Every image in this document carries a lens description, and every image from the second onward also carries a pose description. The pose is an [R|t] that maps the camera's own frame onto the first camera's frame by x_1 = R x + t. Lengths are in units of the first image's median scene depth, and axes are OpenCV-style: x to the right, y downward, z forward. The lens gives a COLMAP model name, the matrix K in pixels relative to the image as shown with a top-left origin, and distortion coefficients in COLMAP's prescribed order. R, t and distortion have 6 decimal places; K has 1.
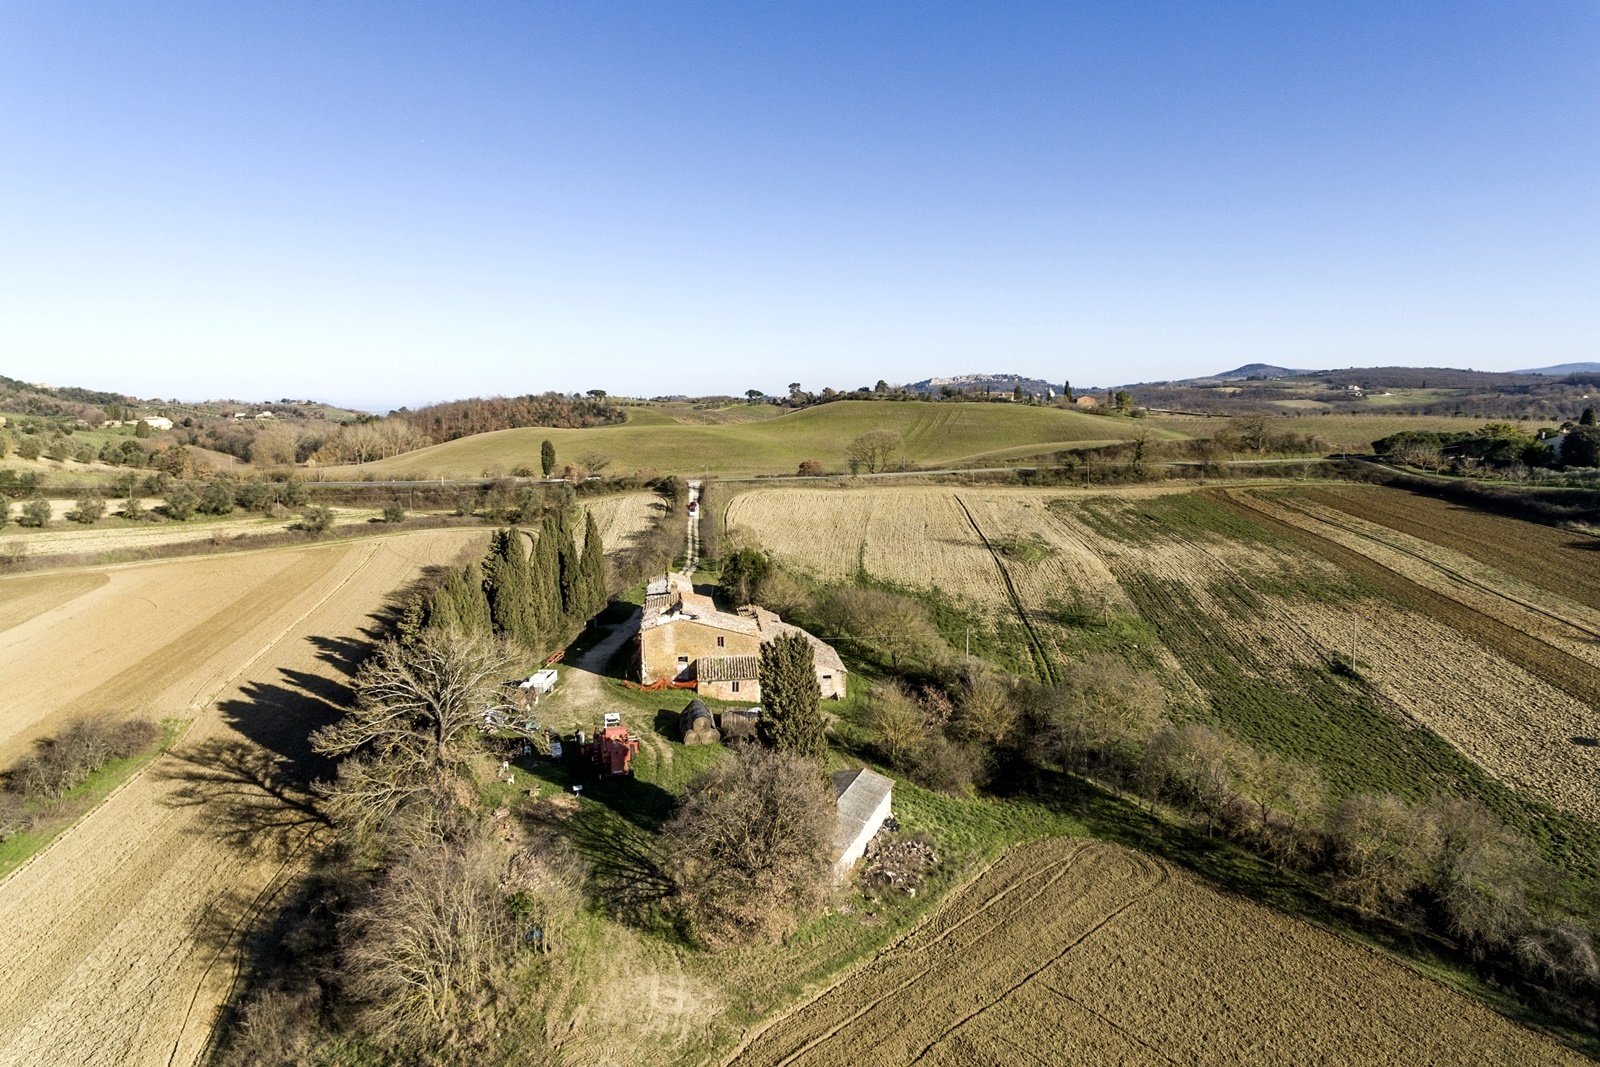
lens RADIAL K [[923.8, 0, 791.6], [0, 923.8, 457.1], [0, 0, 1]] dist [-0.008770, 0.011931]
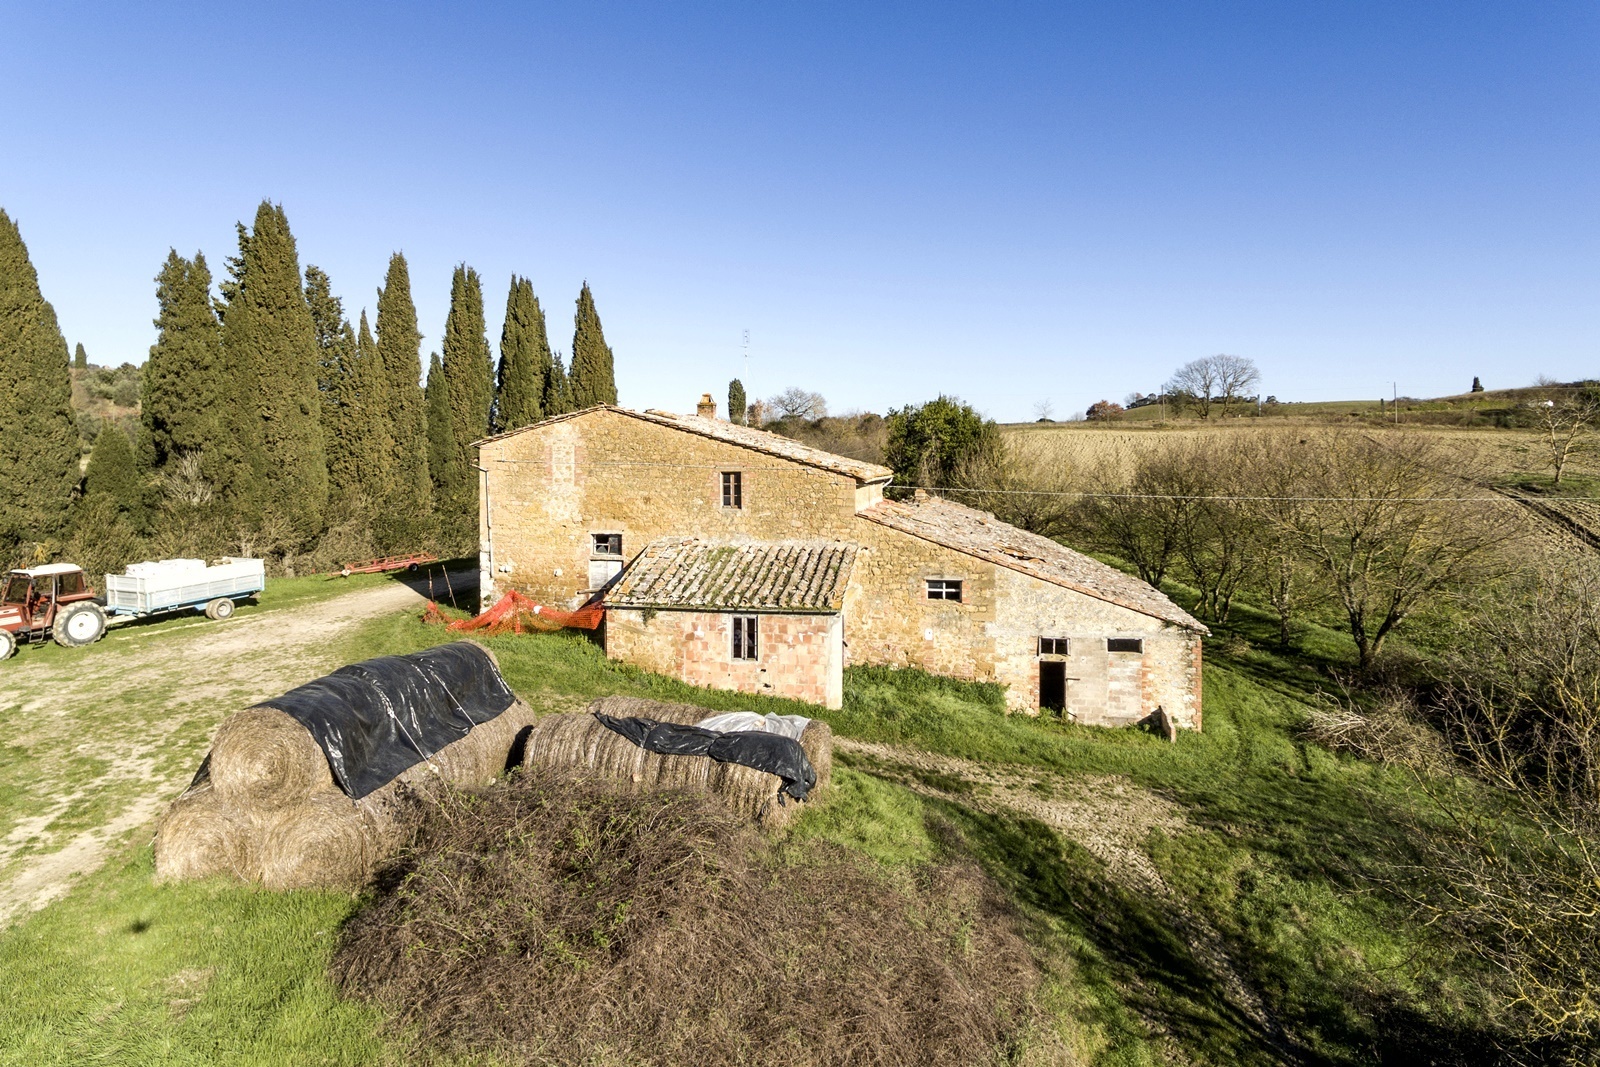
lens RADIAL K [[923.8, 0, 791.6], [0, 923.8, 457.1], [0, 0, 1]] dist [-0.008770, 0.011931]
pose [[0.950670, 0.006467, -0.310136, 0.016978], [-0.024533, 0.998219, -0.054387, 0.116218], [0.309231, 0.059312, 0.949135, 0.415229]]
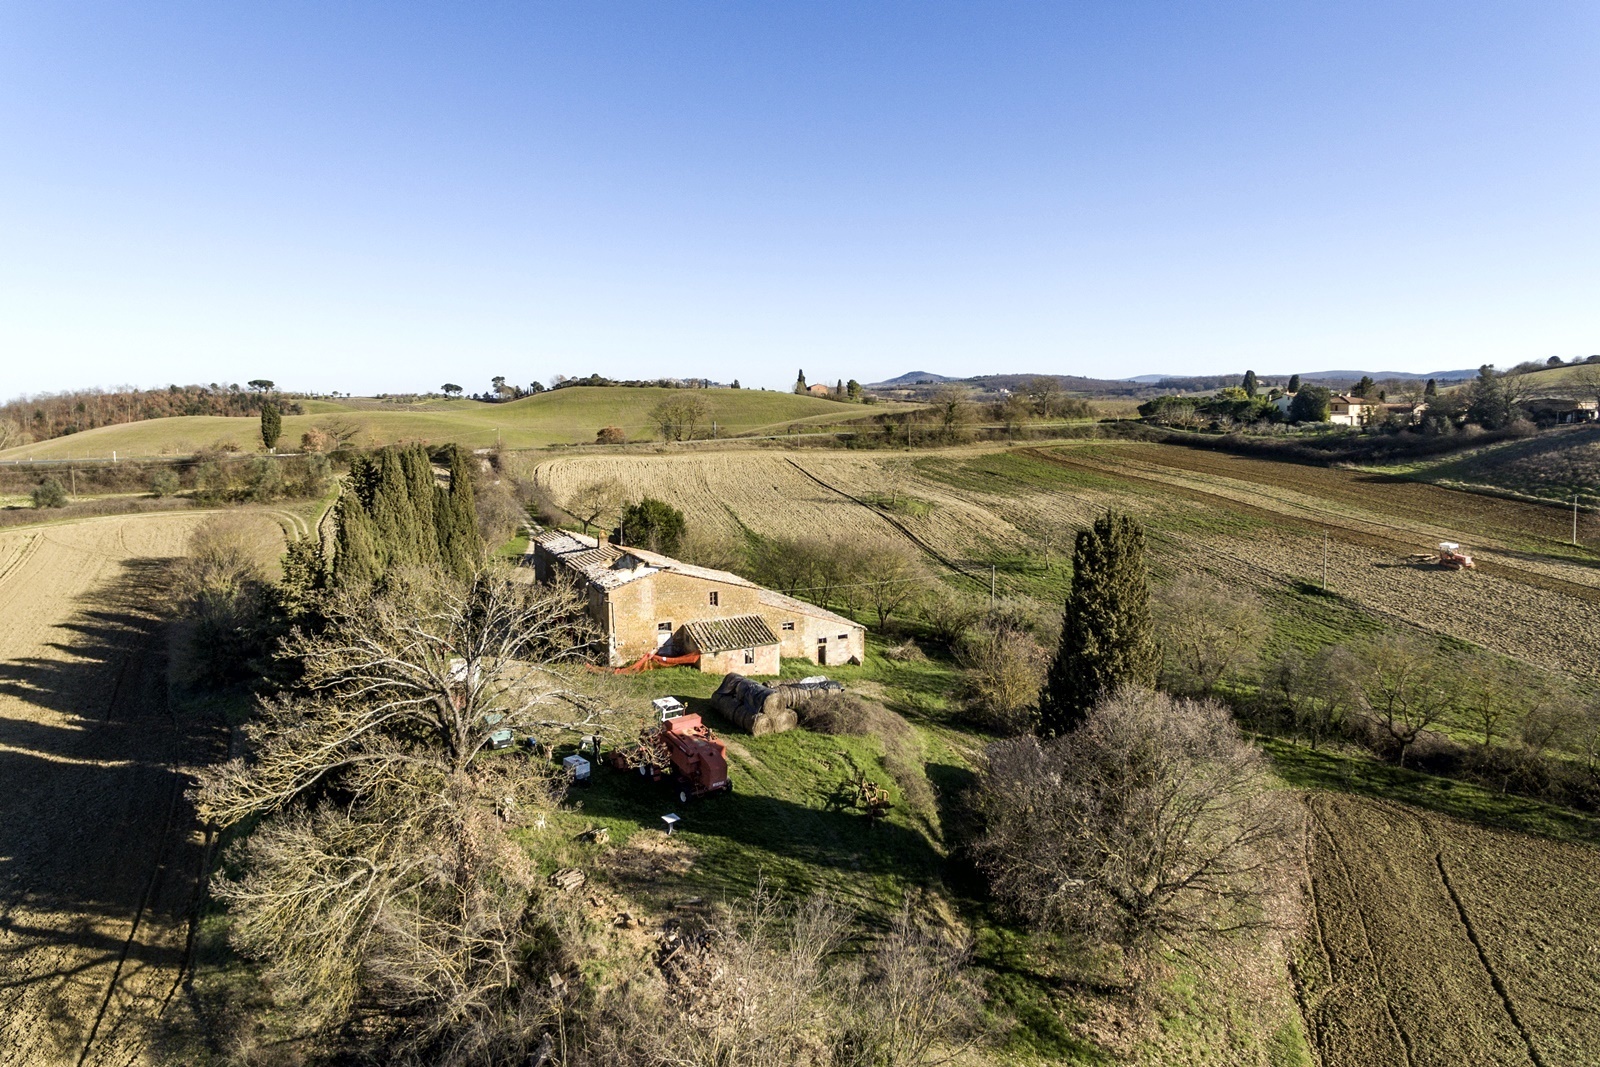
lens RADIAL K [[923.8, 0, 791.6], [0, 923.8, 457.1], [0, 0, 1]] dist [-0.008770, 0.011931]
pose [[0.944098, -0.018502, 0.329146, -0.145334], [0.020570, 0.999784, -0.002800, 0.052018], [-0.329024, 0.009414, 0.944275, 0.166103]]
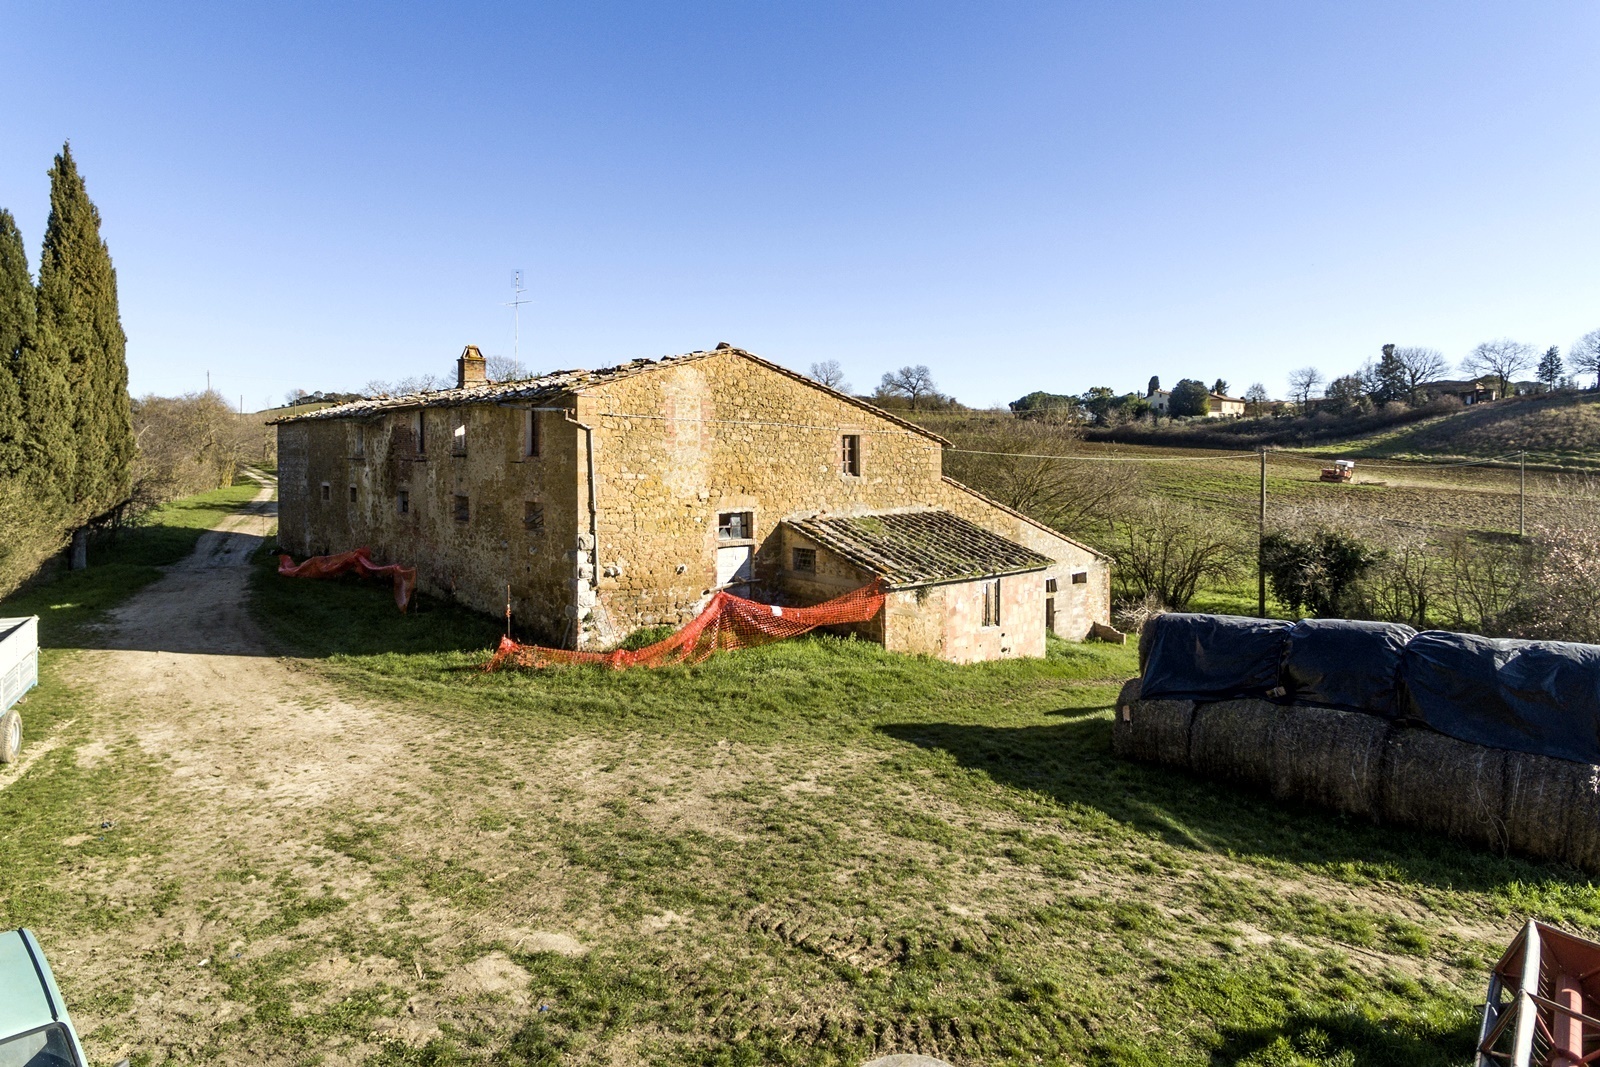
lens RADIAL K [[923.8, 0, 791.6], [0, 923.8, 457.1], [0, 0, 1]] dist [-0.008770, 0.011931]
pose [[0.832879, 0.006555, 0.553416, -0.132098], [0.029285, 0.998007, -0.055894, 0.121525], [-0.552680, 0.062759, 0.831027, 0.451038]]
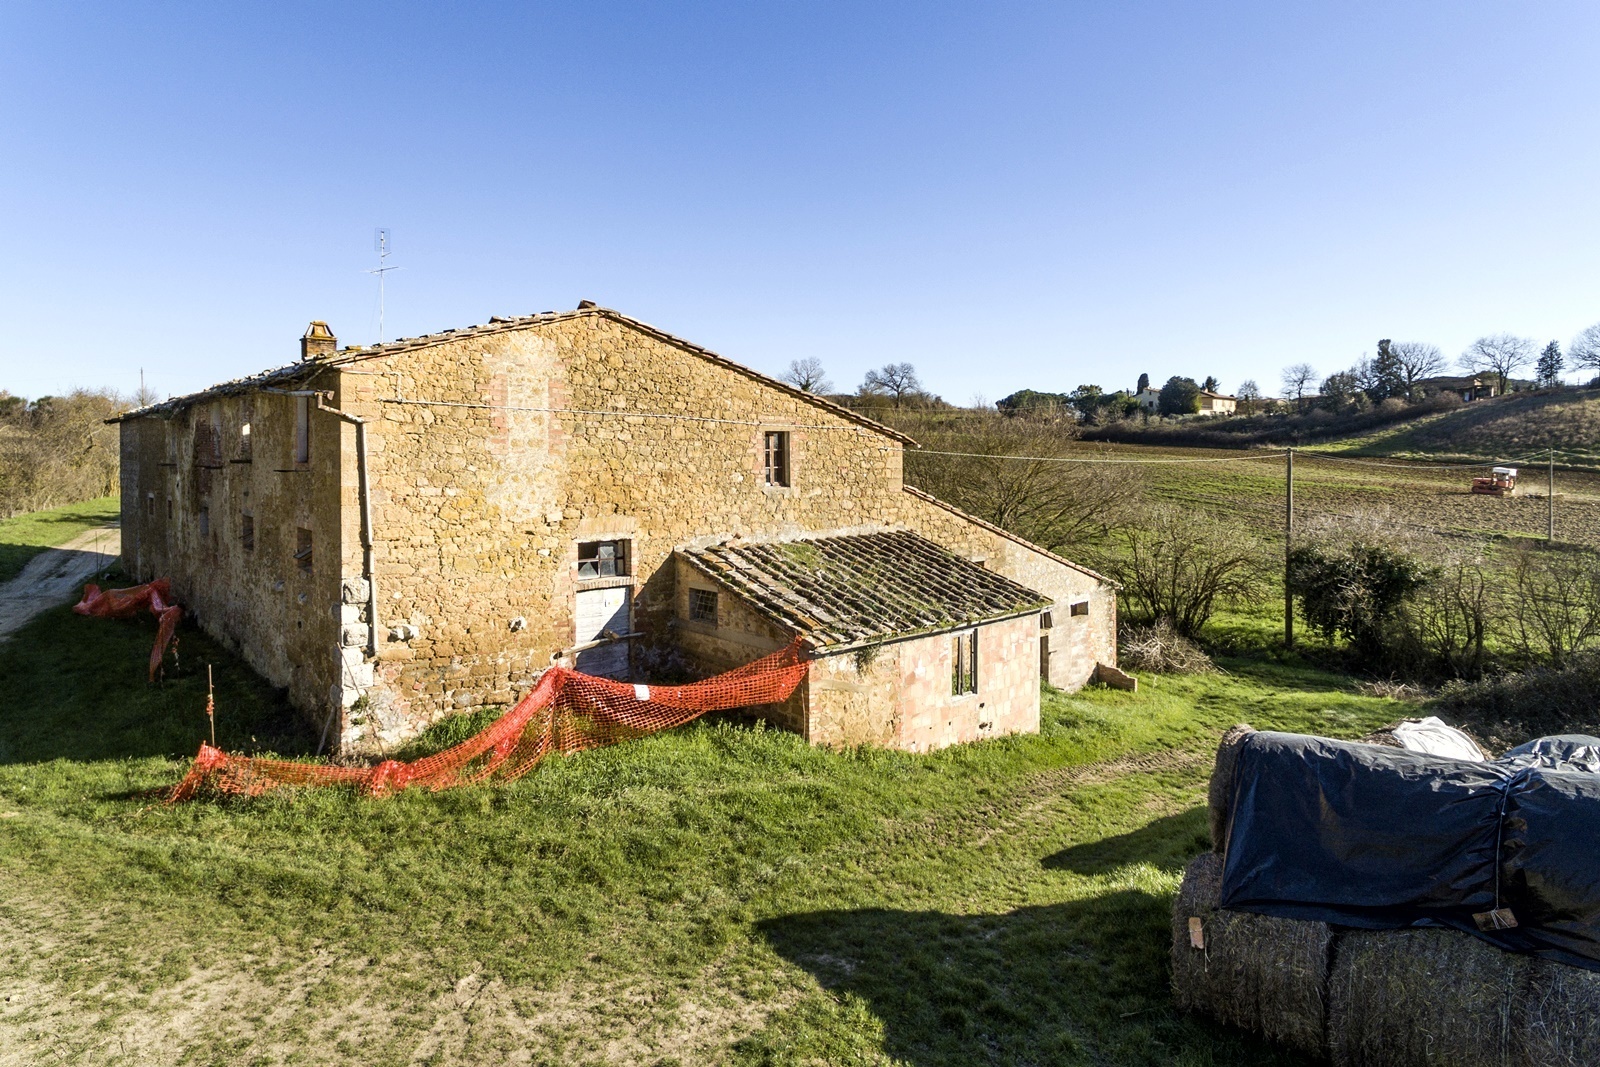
lens RADIAL K [[923.8, 0, 791.6], [0, 923.8, 457.1], [0, 0, 1]] dist [-0.008770, 0.011931]
pose [[0.825684, 0.003699, 0.564121, -0.103236], [0.033635, 0.997877, -0.055774, 0.119275], [-0.563130, 0.065026, 0.823806, 0.476954]]
